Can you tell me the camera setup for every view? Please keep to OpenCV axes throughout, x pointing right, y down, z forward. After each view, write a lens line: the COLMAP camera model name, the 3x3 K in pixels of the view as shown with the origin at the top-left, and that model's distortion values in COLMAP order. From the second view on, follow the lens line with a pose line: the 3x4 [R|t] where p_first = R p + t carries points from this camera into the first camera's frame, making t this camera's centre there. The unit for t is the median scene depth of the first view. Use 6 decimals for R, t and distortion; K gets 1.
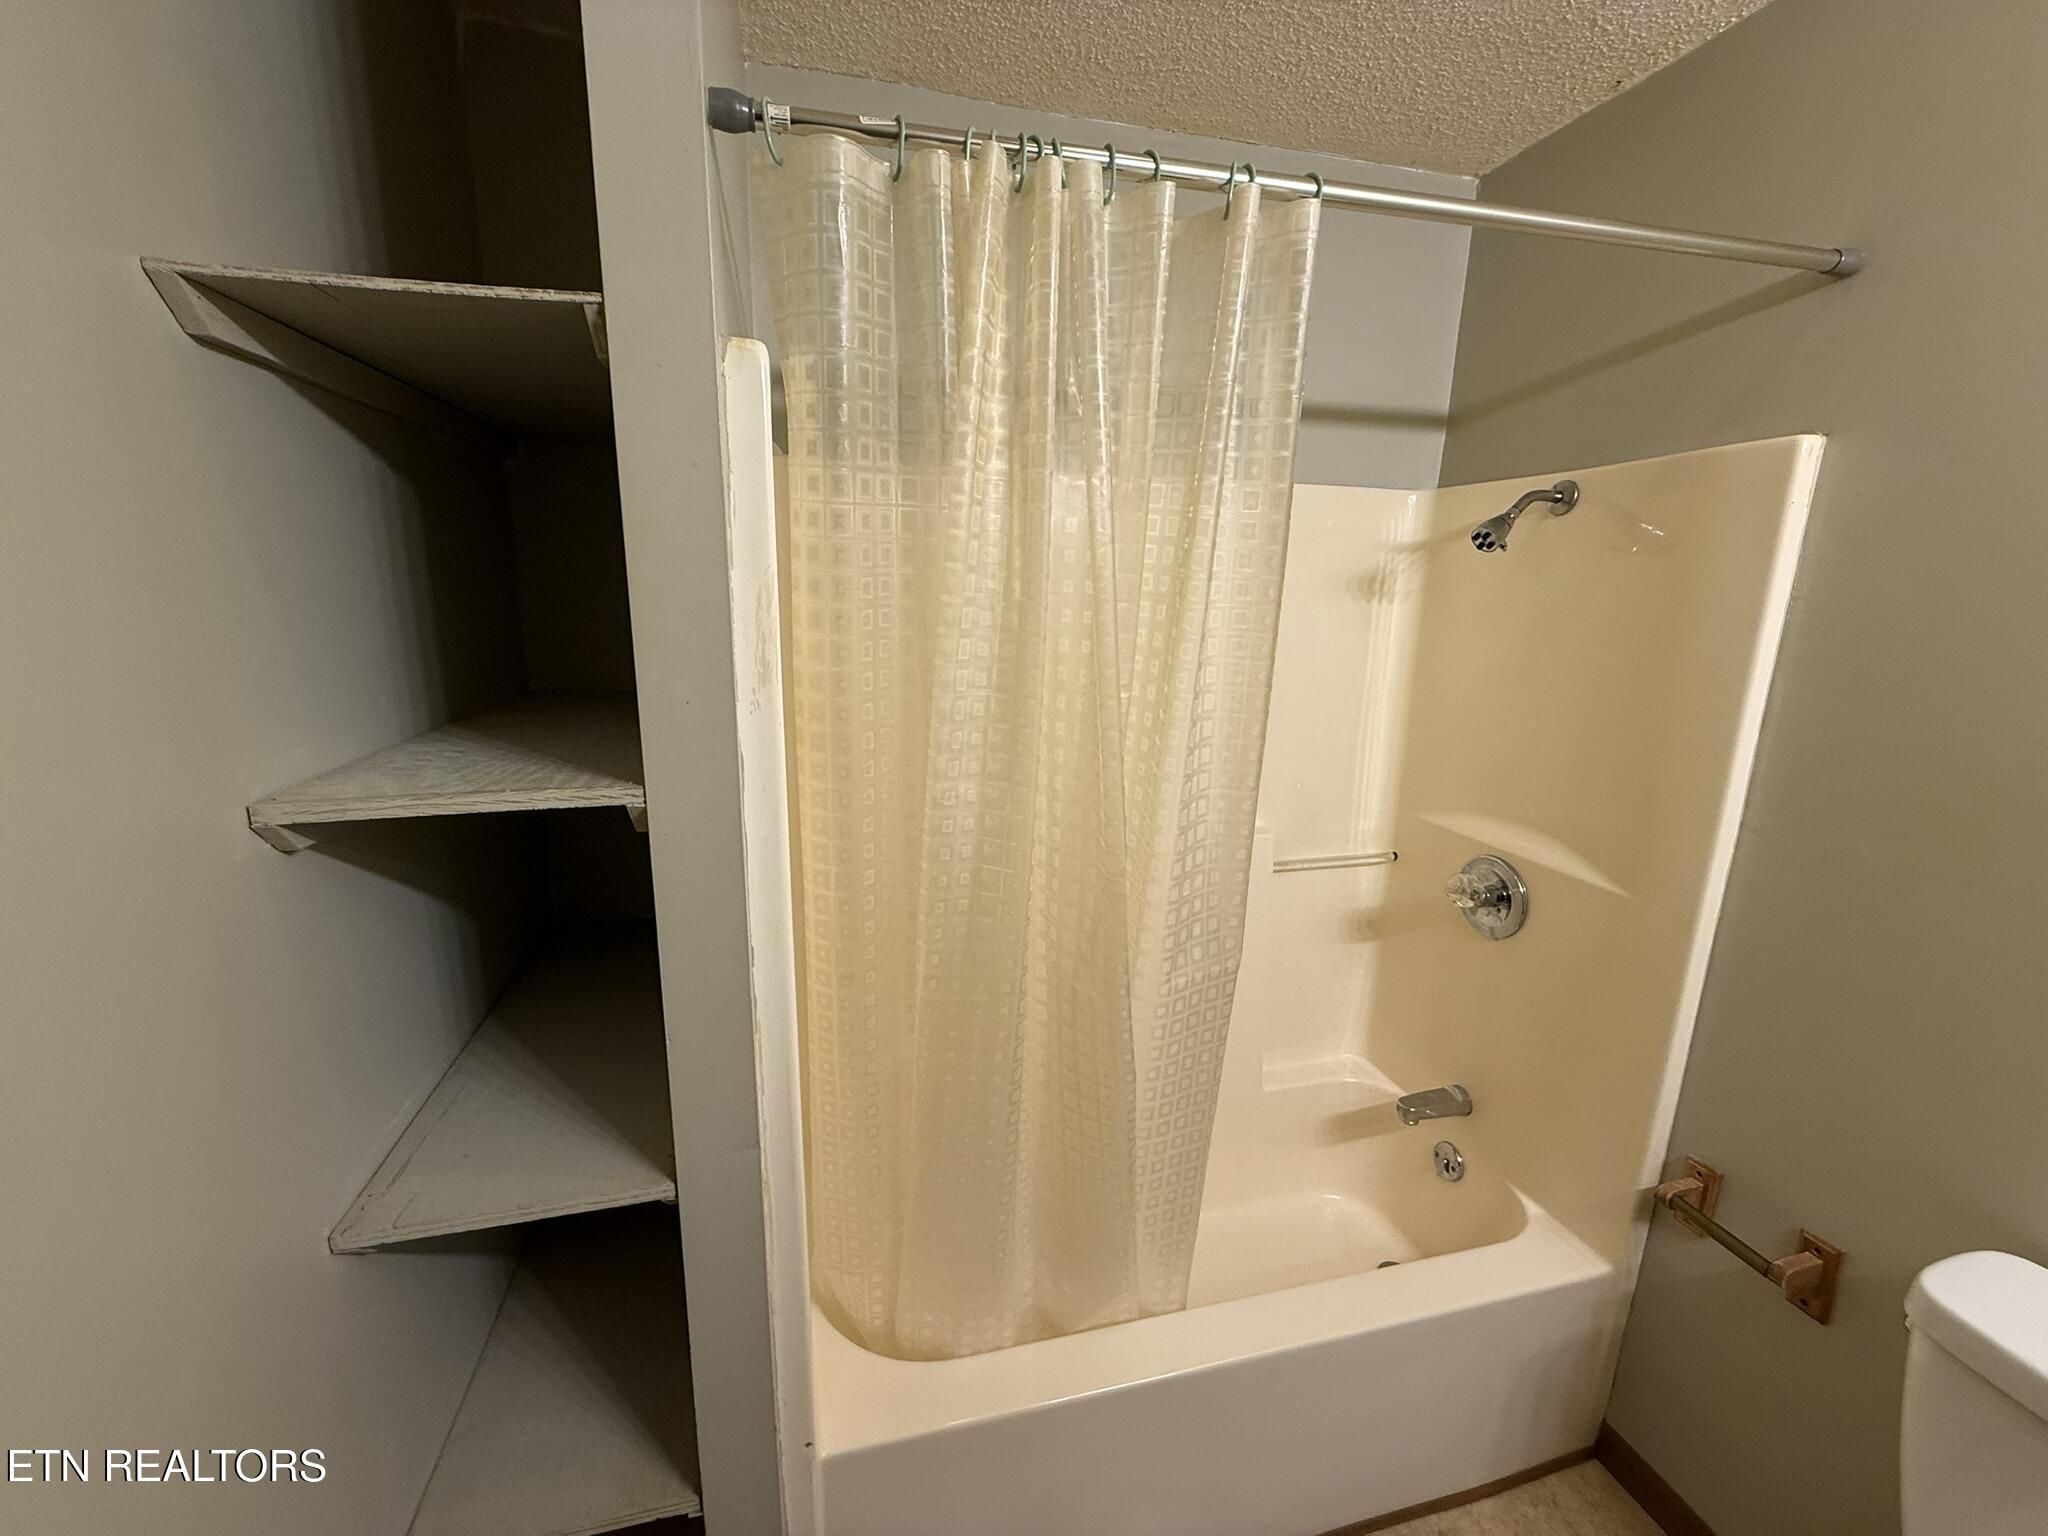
lens RADIAL K [[813.8, 0, 1012.4], [0, 813.8, 768.6], [0, 0, 1]] dist [-0.000504, -0.000023]
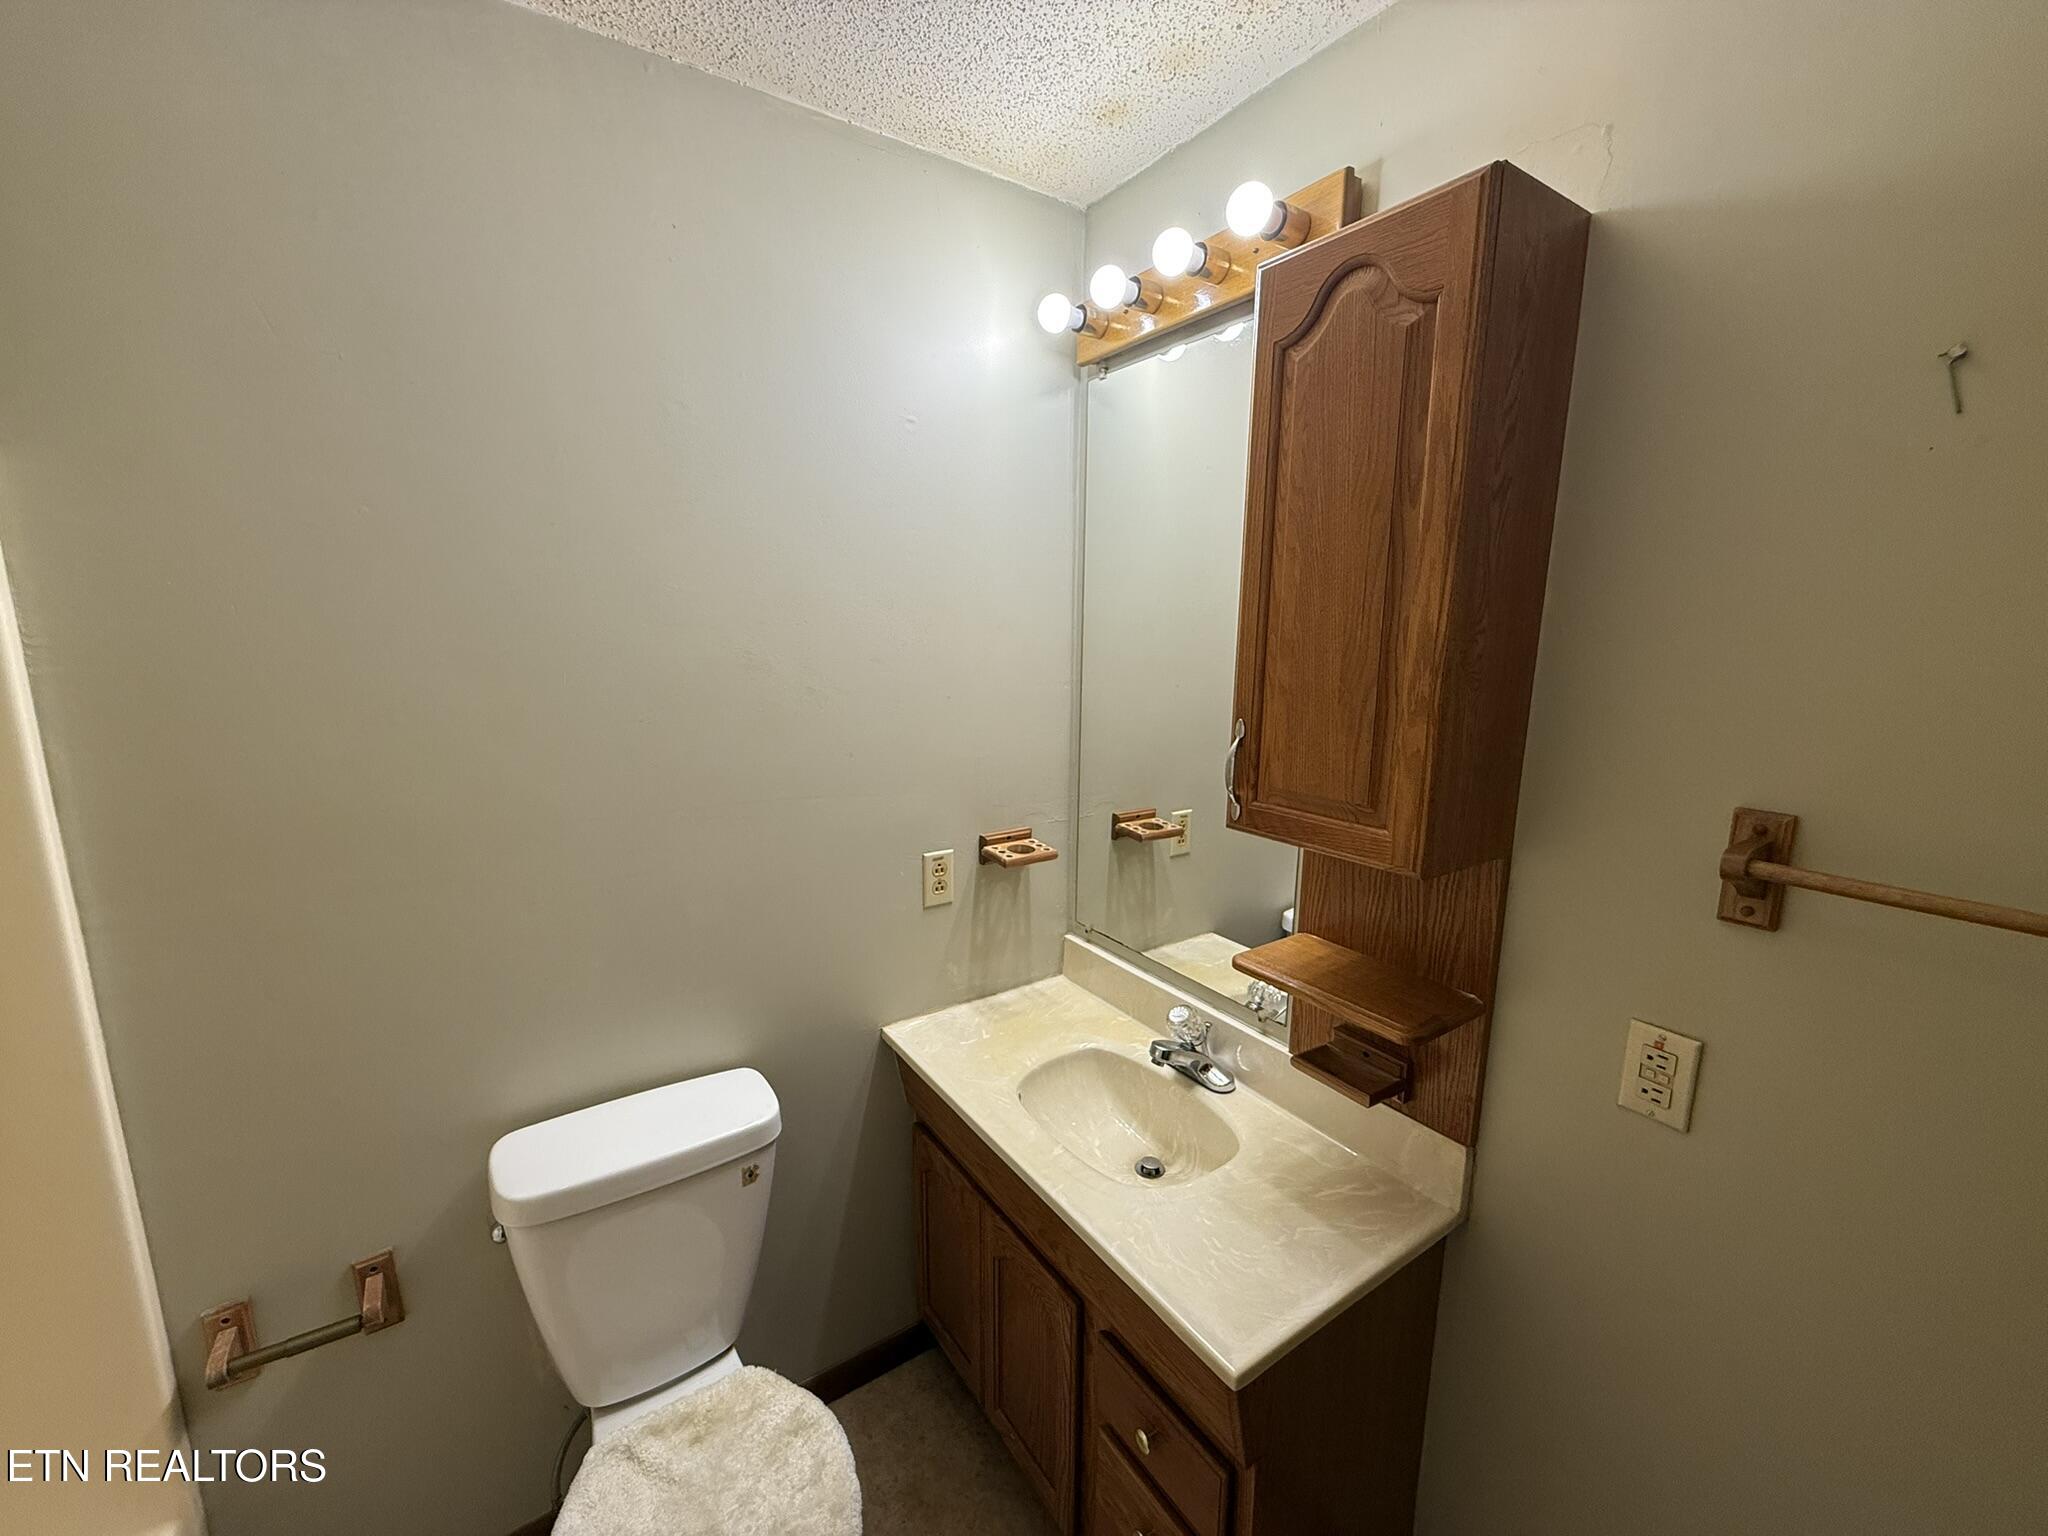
lens RADIAL K [[813.8, 0, 1018.4], [0, 813.8, 767.1], [0, 0, 1]] dist [-0.000504, -0.000023]
pose [[-0.331097, -0.184712, 0.925341, -0.088862], [0.198888, 0.944961, 0.259793, -0.088977], [-0.922398, 0.270056, -0.276136, 0.284013]]
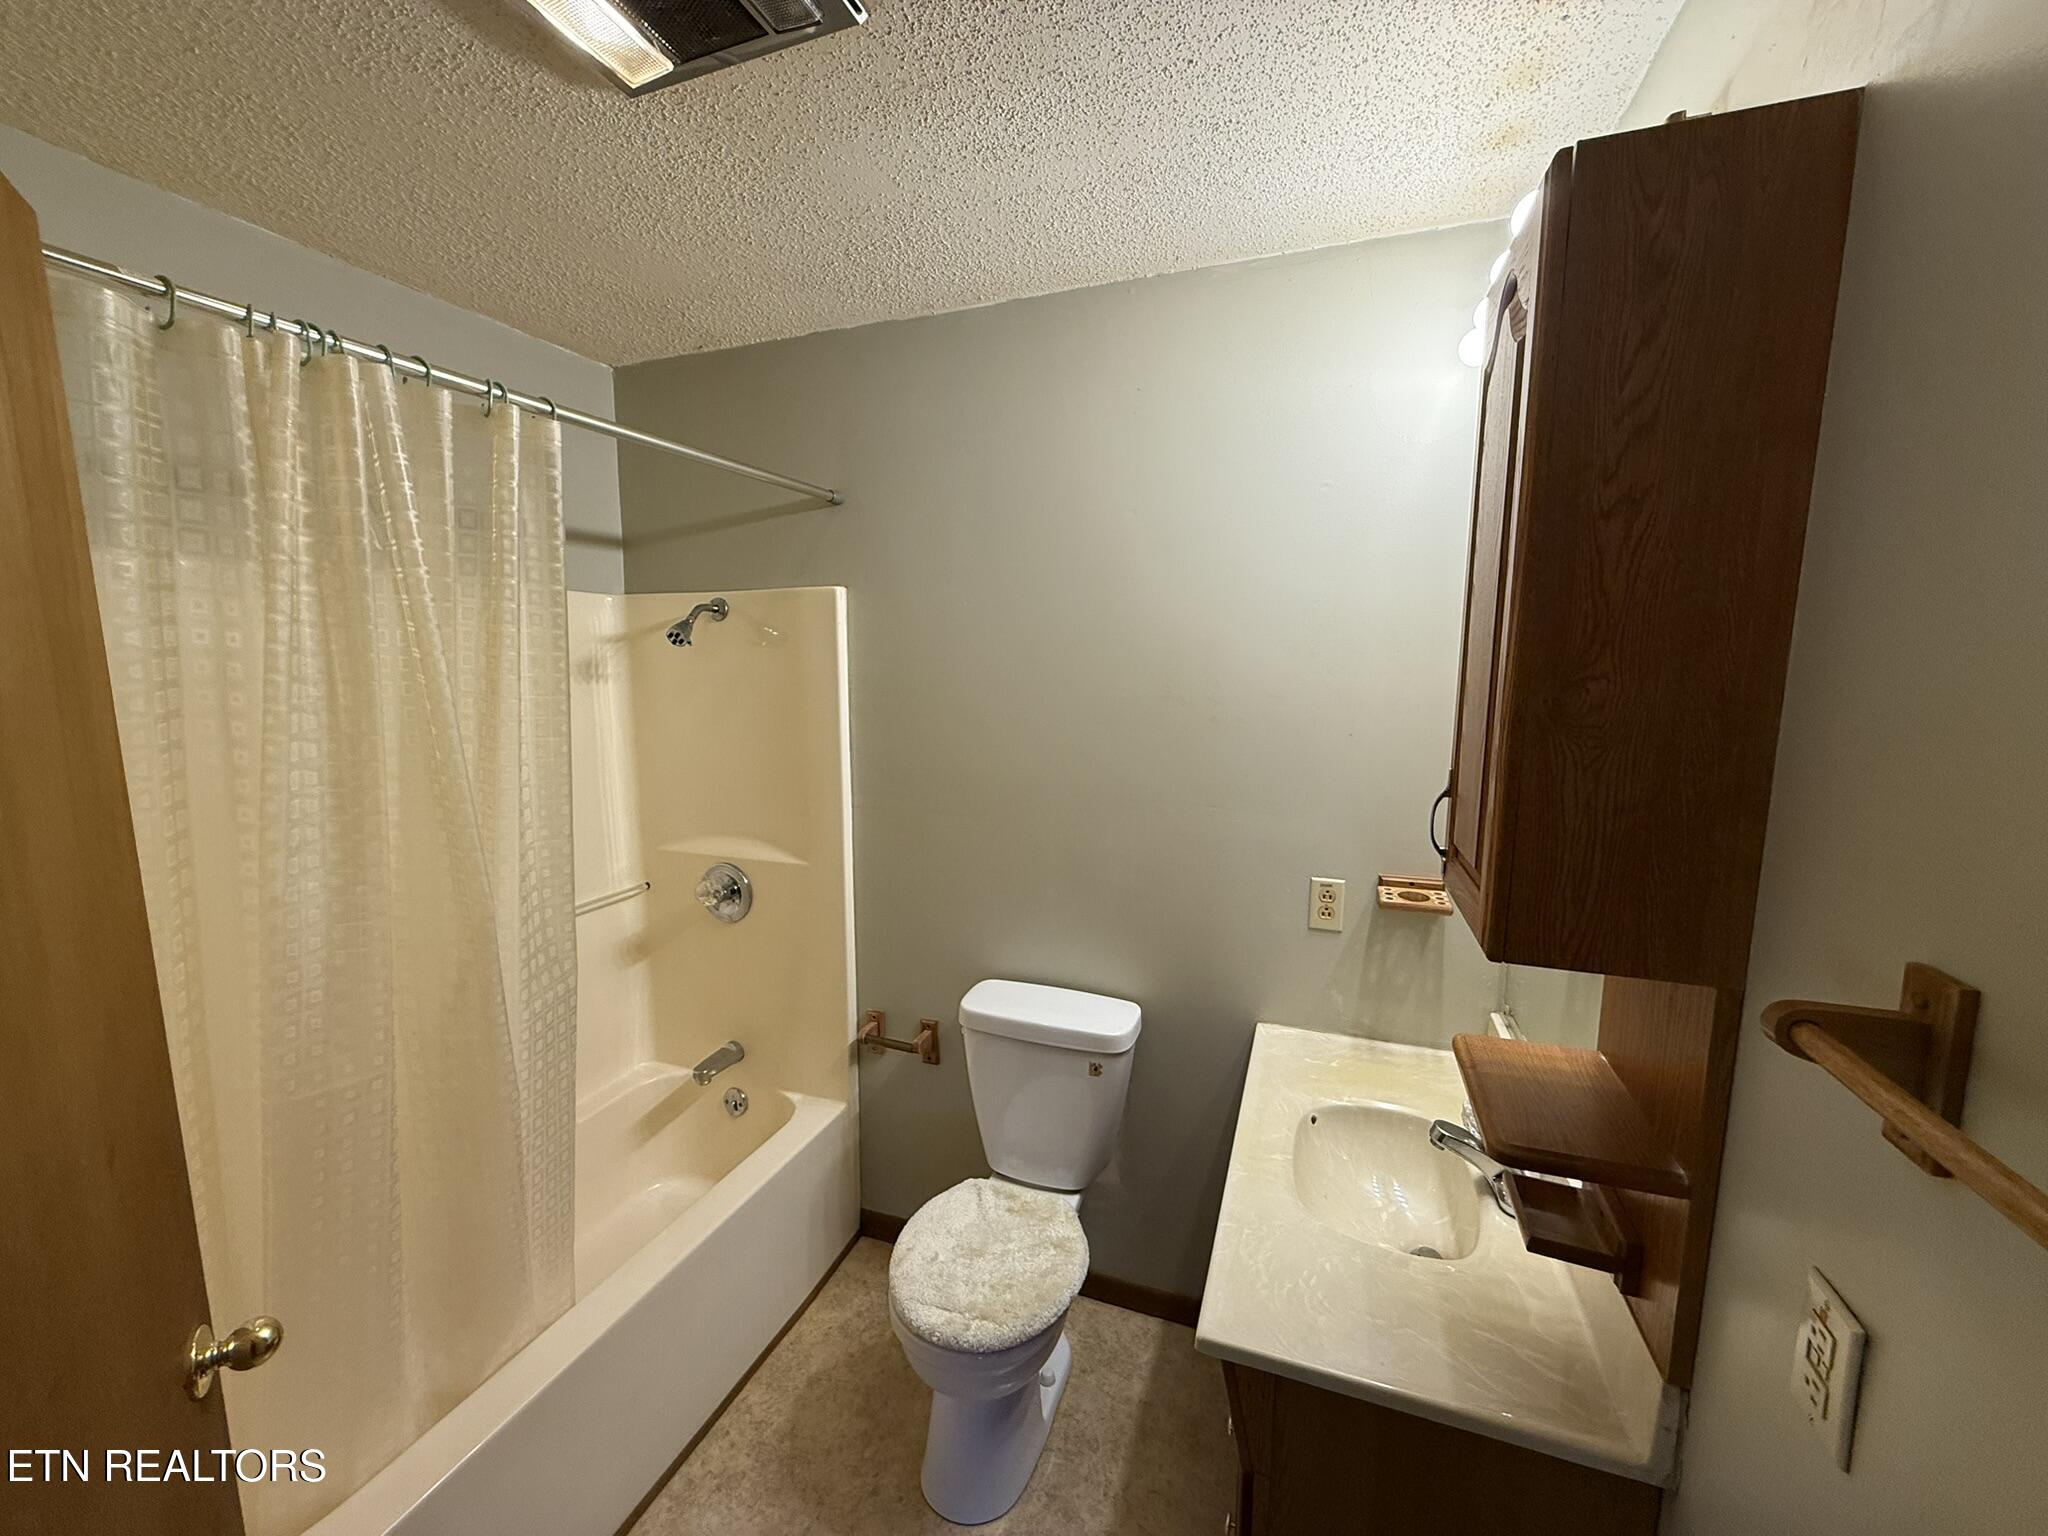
lens RADIAL K [[813.8, 0, 1007.8], [0, 813.8, 766.6], [0, 0, 1]] dist [-0.000504, -0.000023]
pose [[0.579086, -0.123991, 0.805782, -0.239147], [0.190103, 0.981658, 0.014434, 0.022330], [-0.792792, 0.144823, 0.592036, -0.239926]]
